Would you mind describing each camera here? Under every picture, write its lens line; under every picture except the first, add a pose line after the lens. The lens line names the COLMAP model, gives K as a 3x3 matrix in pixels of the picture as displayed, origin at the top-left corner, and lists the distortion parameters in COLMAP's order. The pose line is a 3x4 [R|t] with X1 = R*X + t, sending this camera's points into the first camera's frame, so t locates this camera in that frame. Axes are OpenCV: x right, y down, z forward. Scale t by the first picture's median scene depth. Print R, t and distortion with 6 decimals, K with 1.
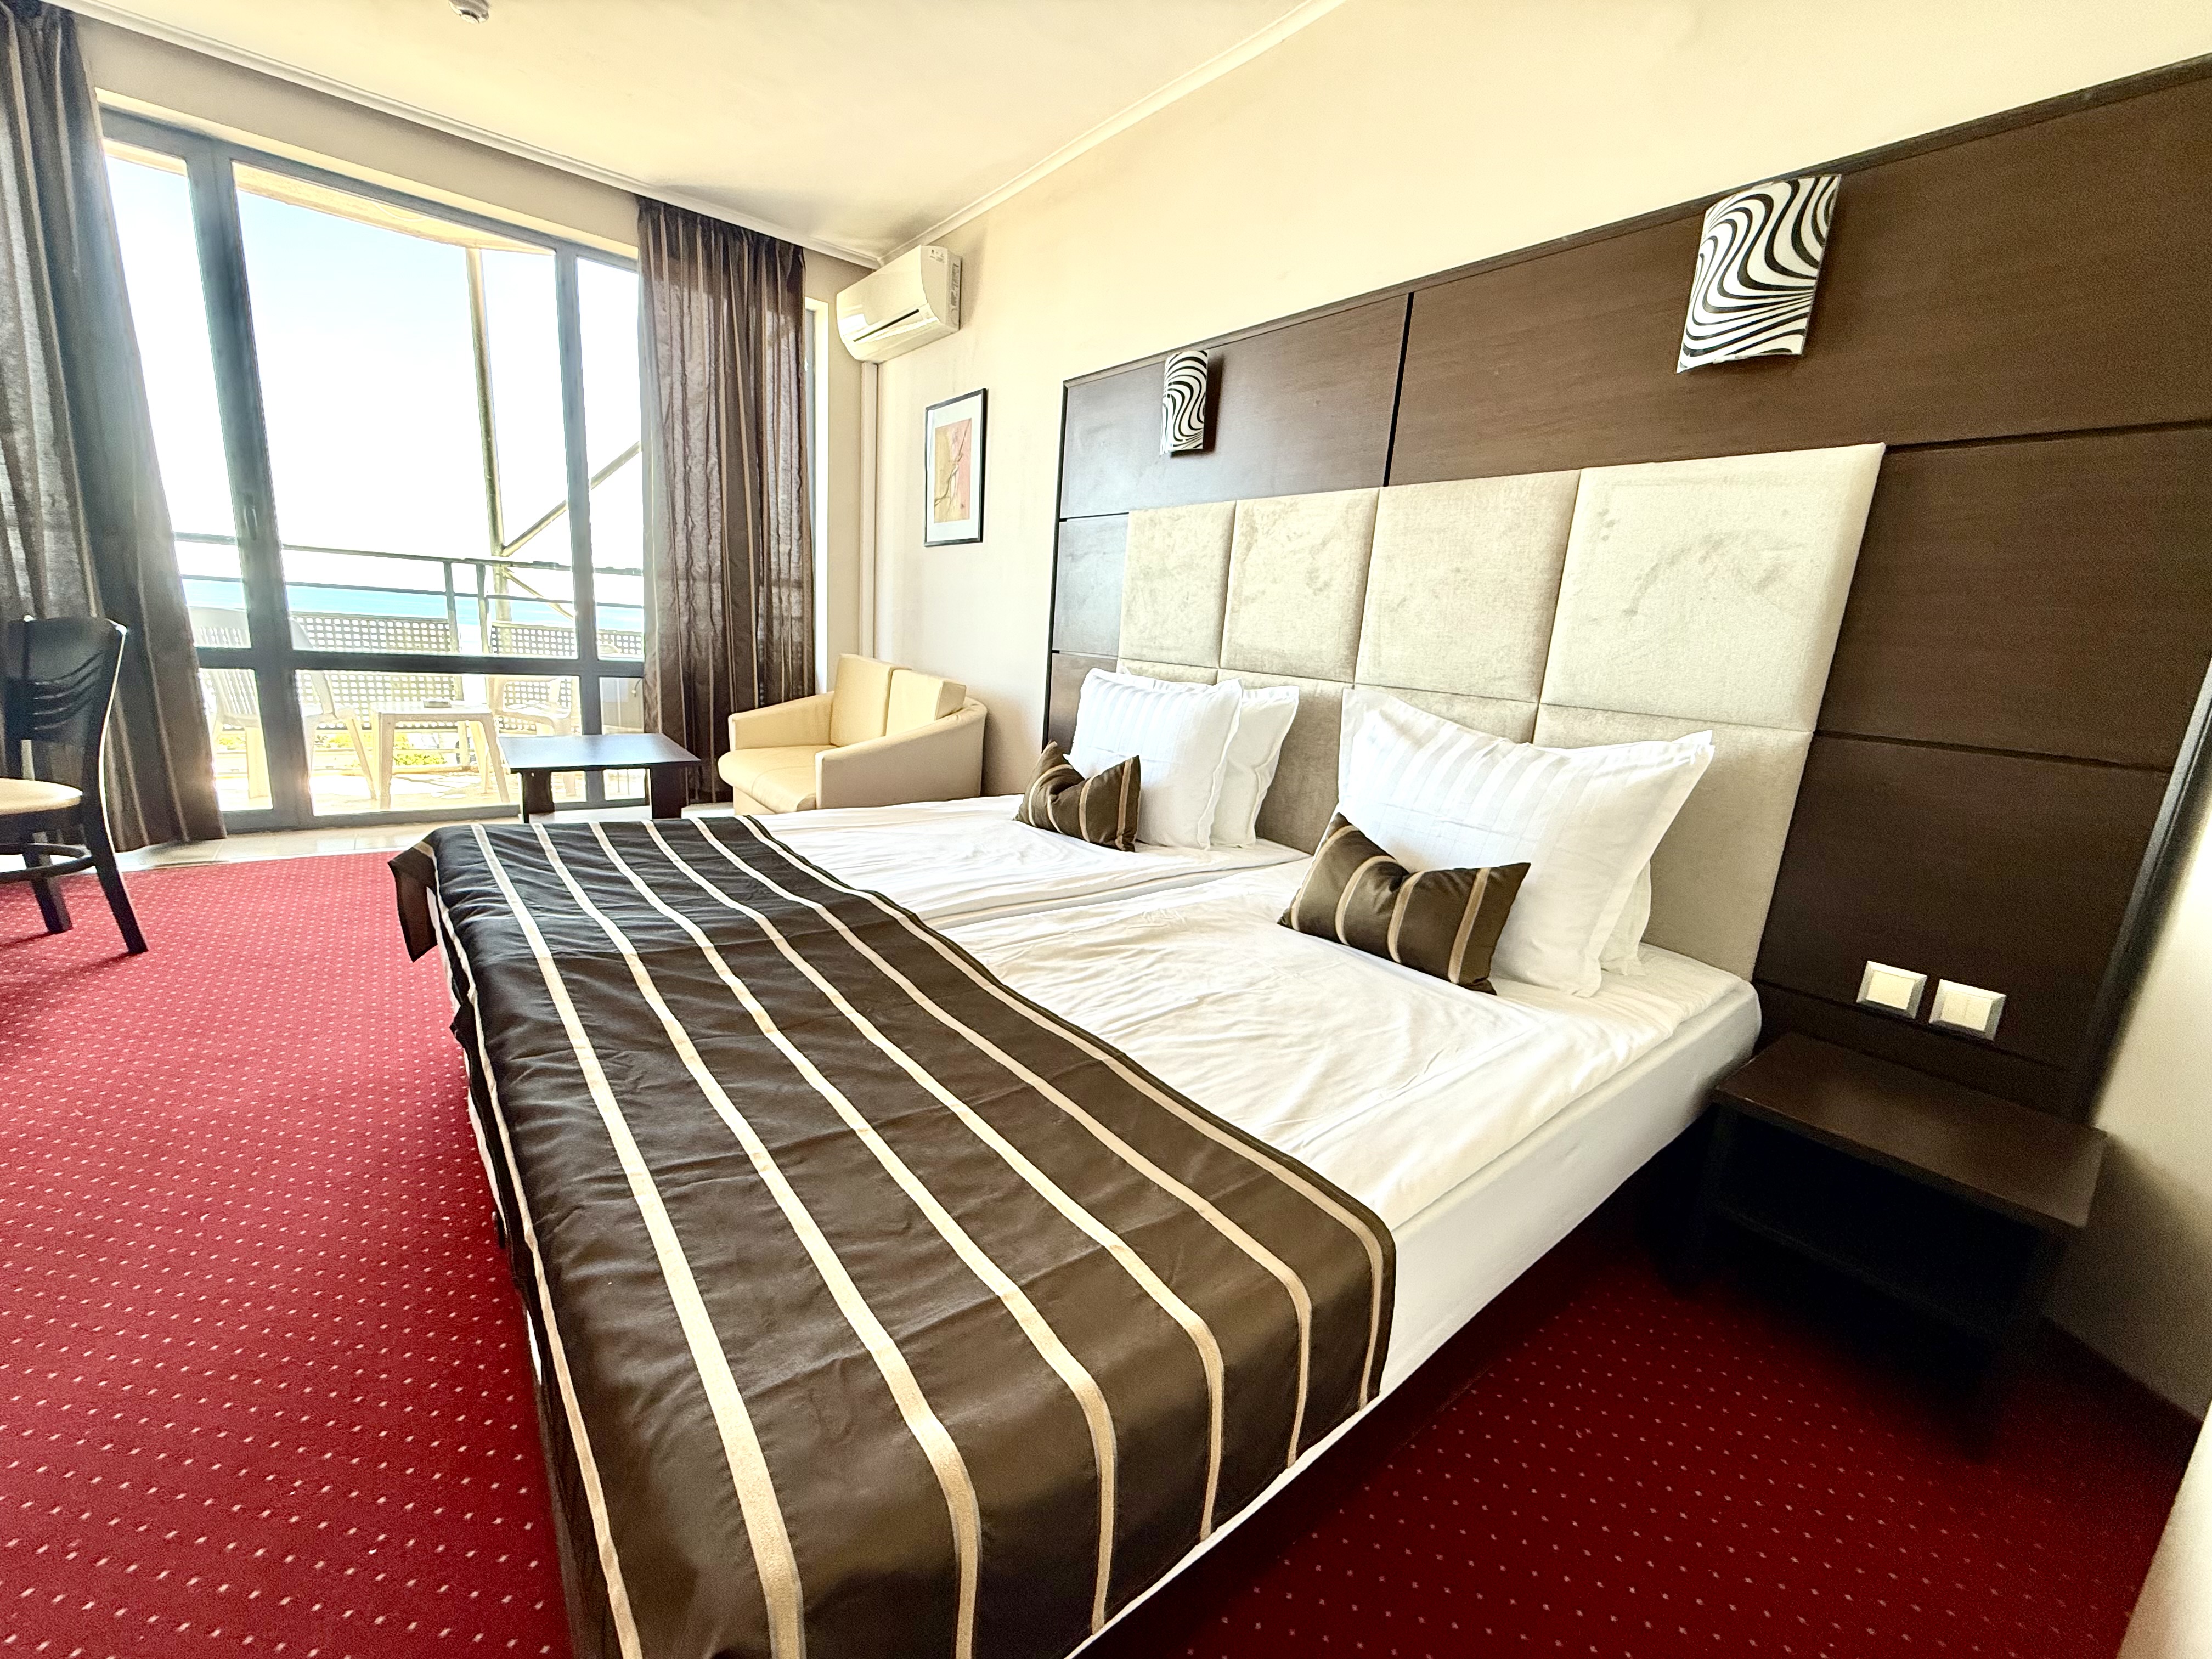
lens RADIAL K [[870.3, 0, 1100.8], [0, 870.3, 831.5], [0, 0, 1]] dist [-0.001674, -0.000317]
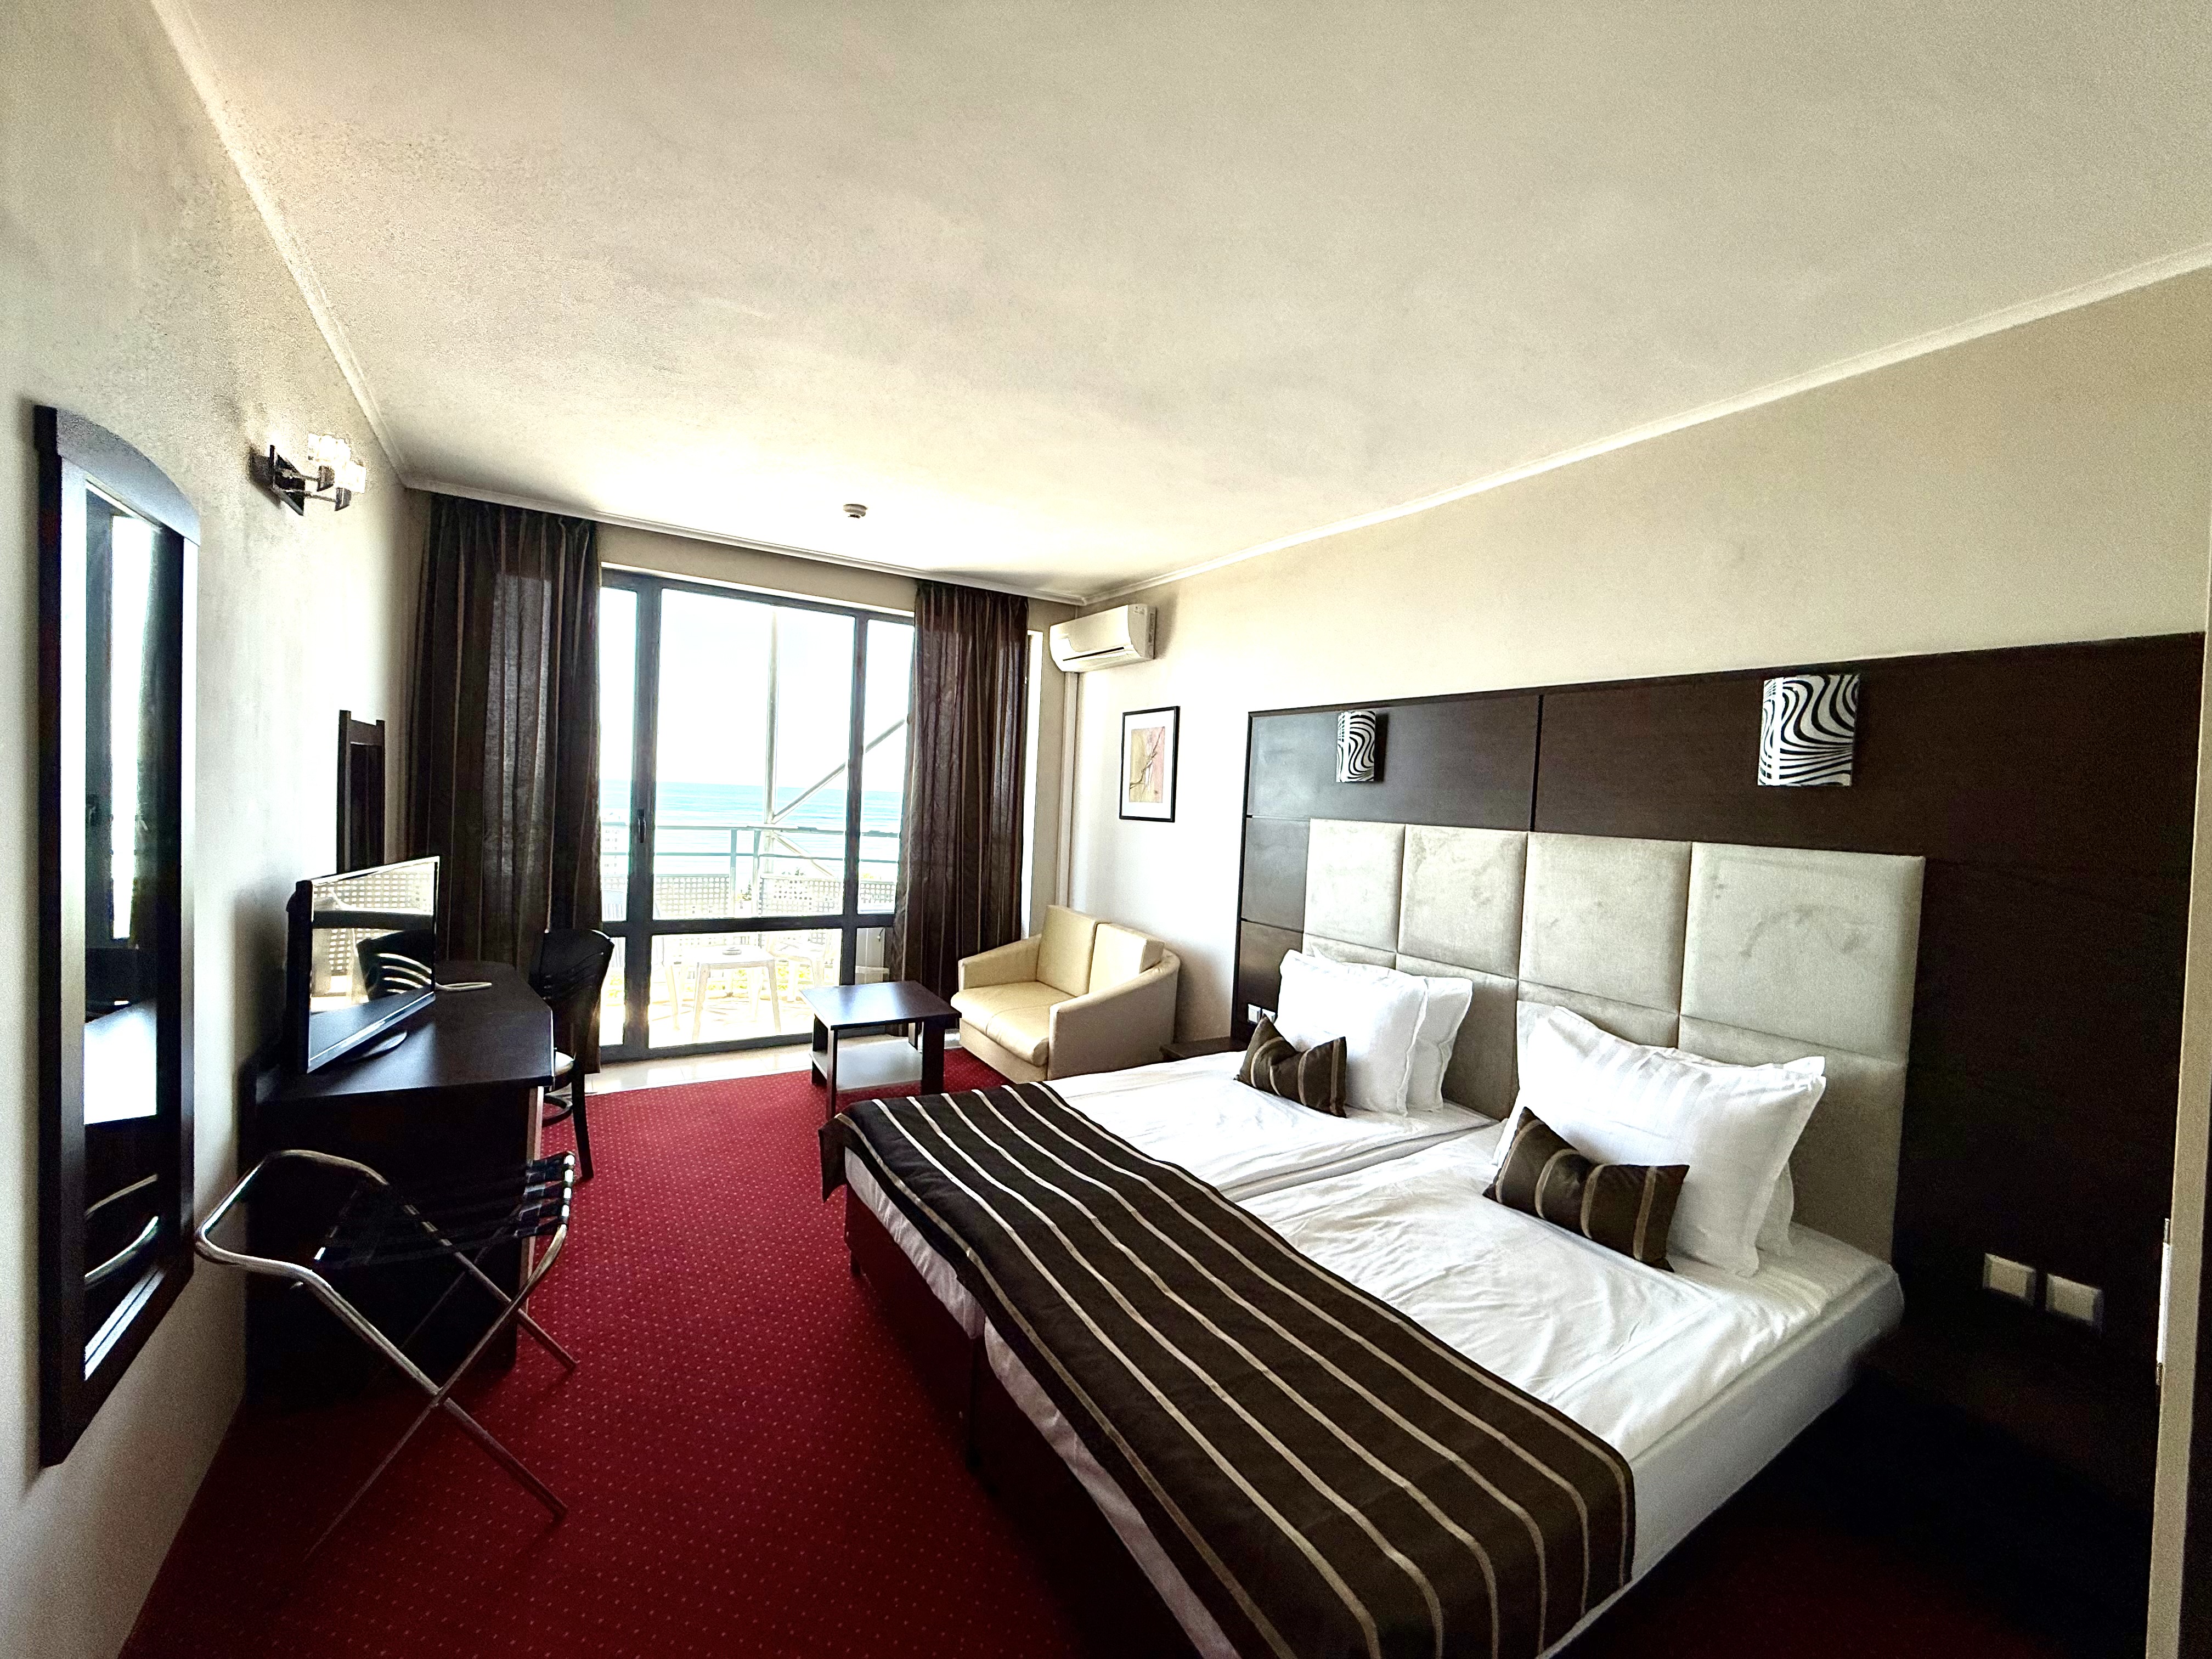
lens RADIAL K [[870.3, 0, 1100.9], [0, 870.3, 831.2], [0, 0, 1]] dist [-0.001674, -0.000317]
pose [[0.993186, -0.018058, -0.115136, -0.179794], [-0.004403, 0.981403, -0.191910, -0.155663], [0.116460, 0.191109, 0.974636, -0.377060]]
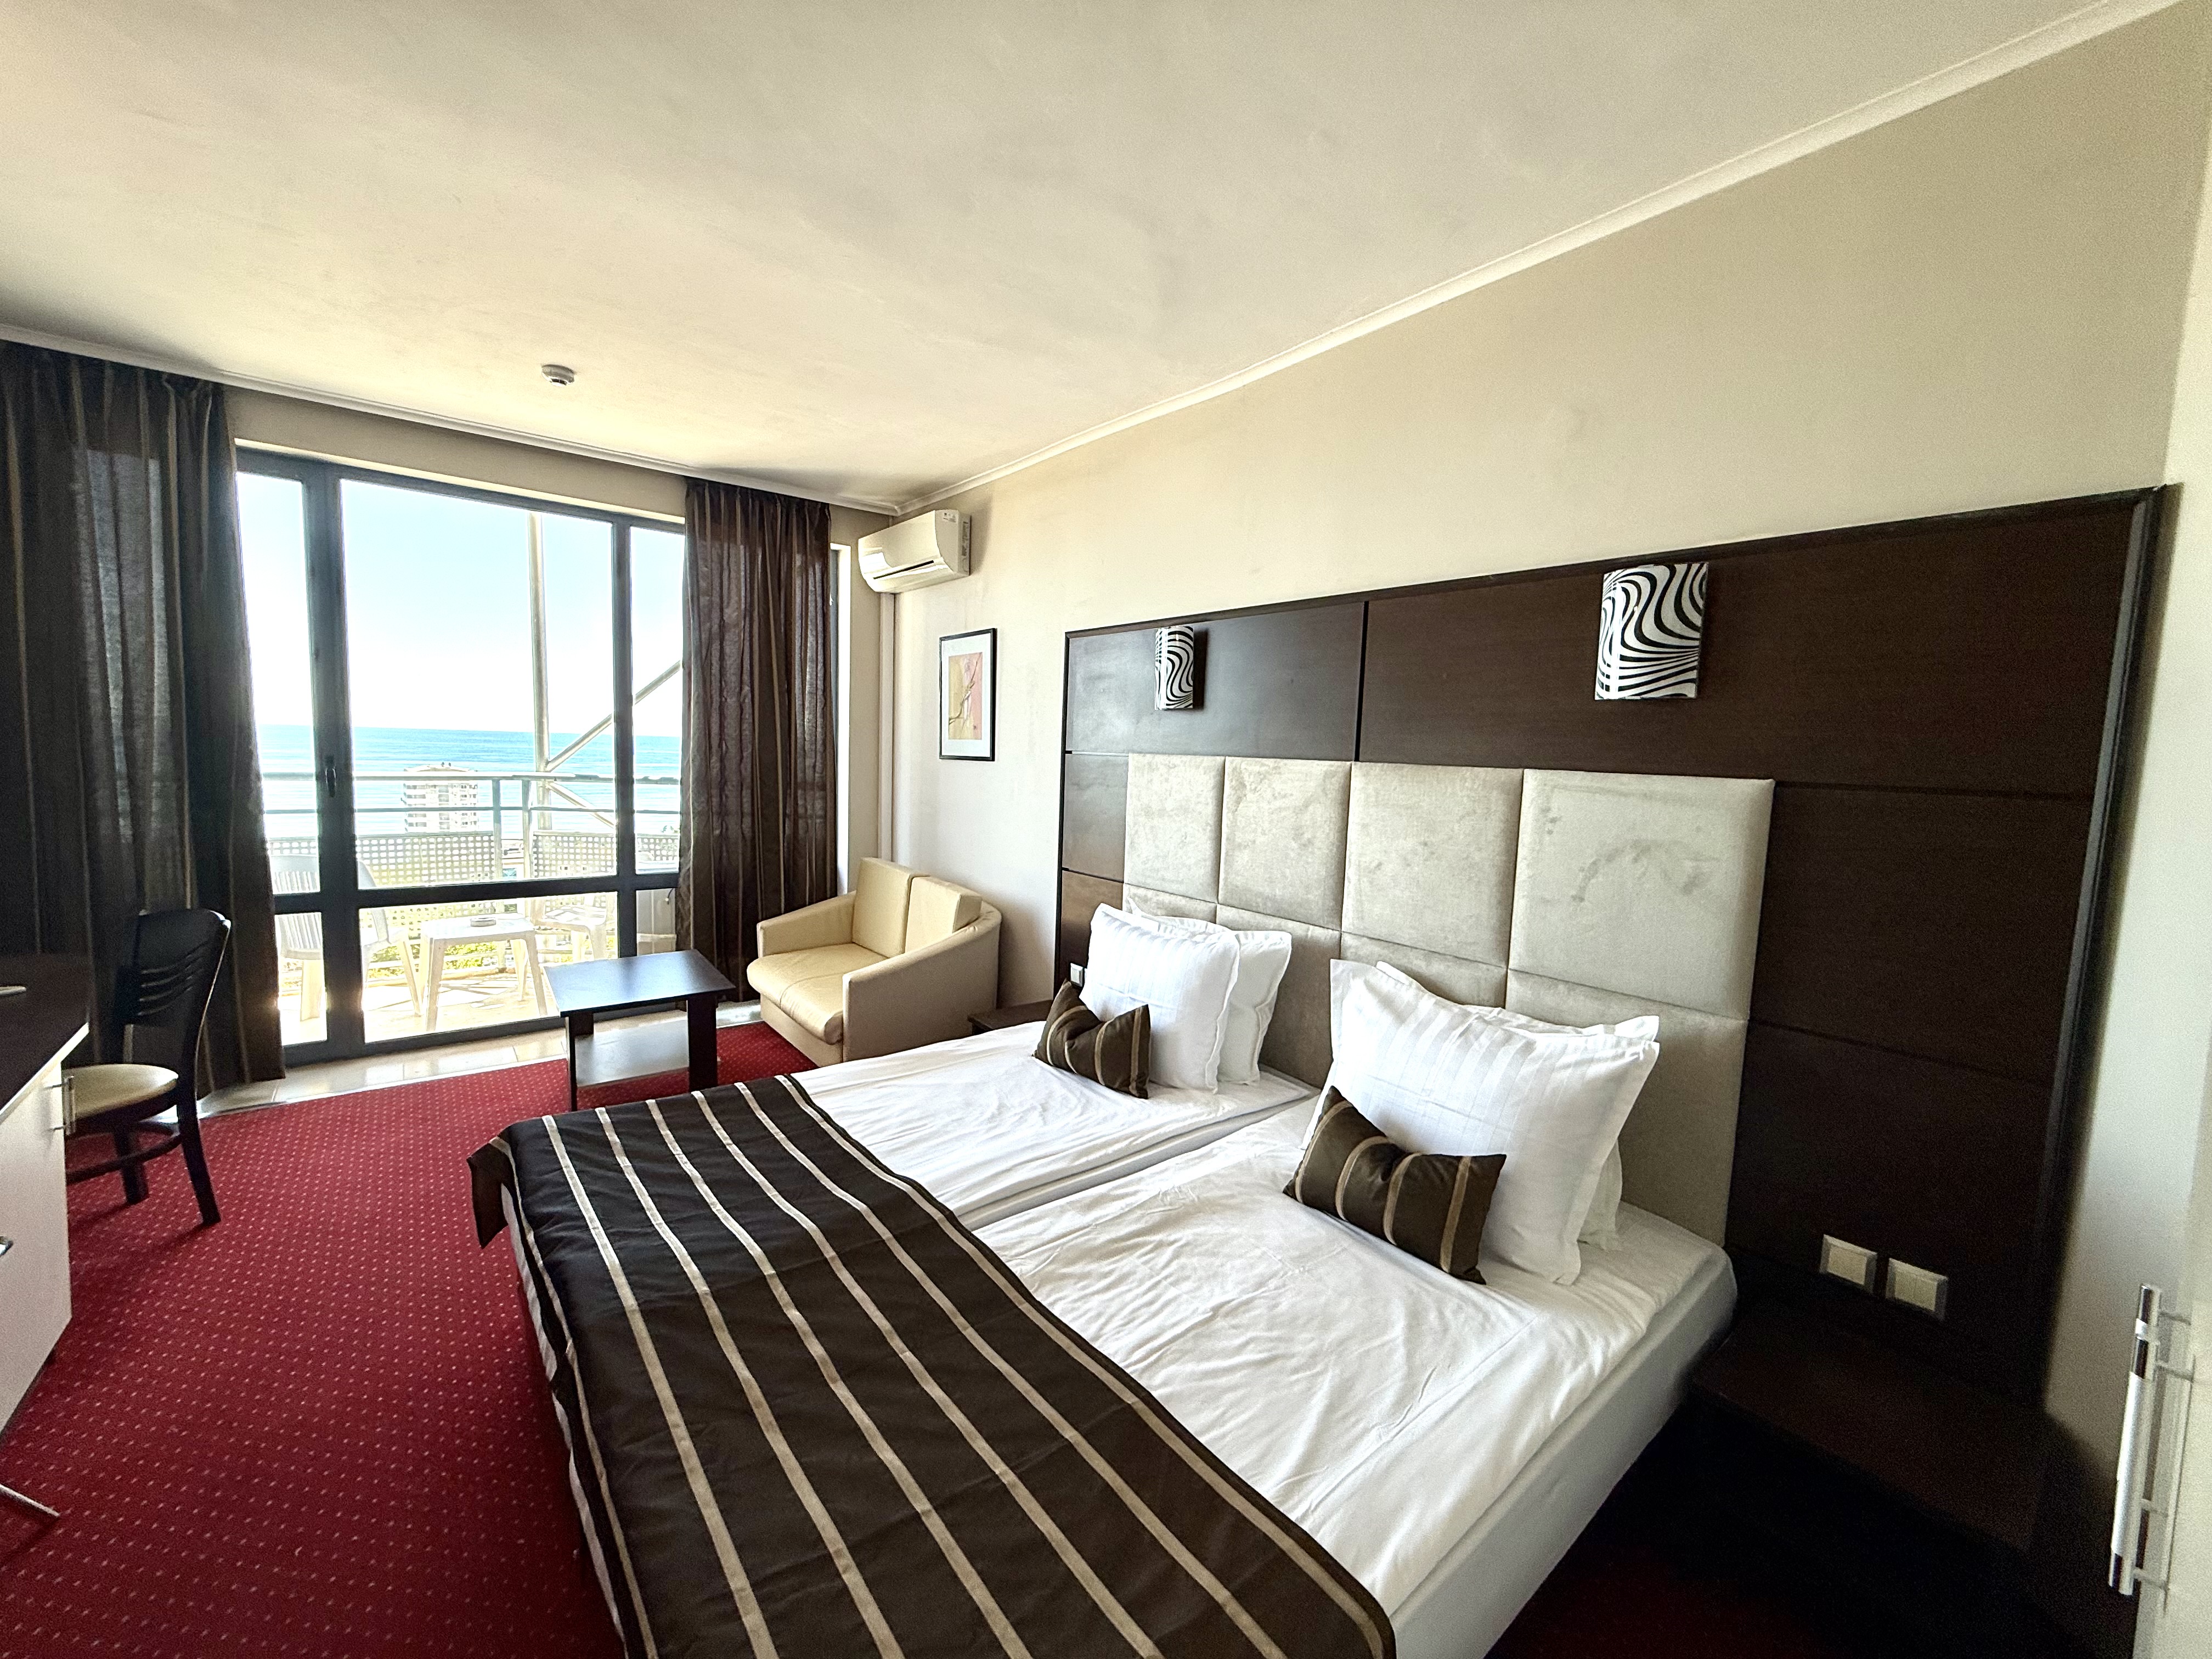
lens RADIAL K [[870.3, 0, 1100.4], [0, 870.3, 831.5], [0, 0, 1]] dist [-0.001674, -0.000317]
pose [[0.999346, -0.035891, -0.004394, -0.003230], [0.035042, 0.991270, -0.127108, -0.189303], [0.008918, 0.126871, 0.991879, -0.120095]]
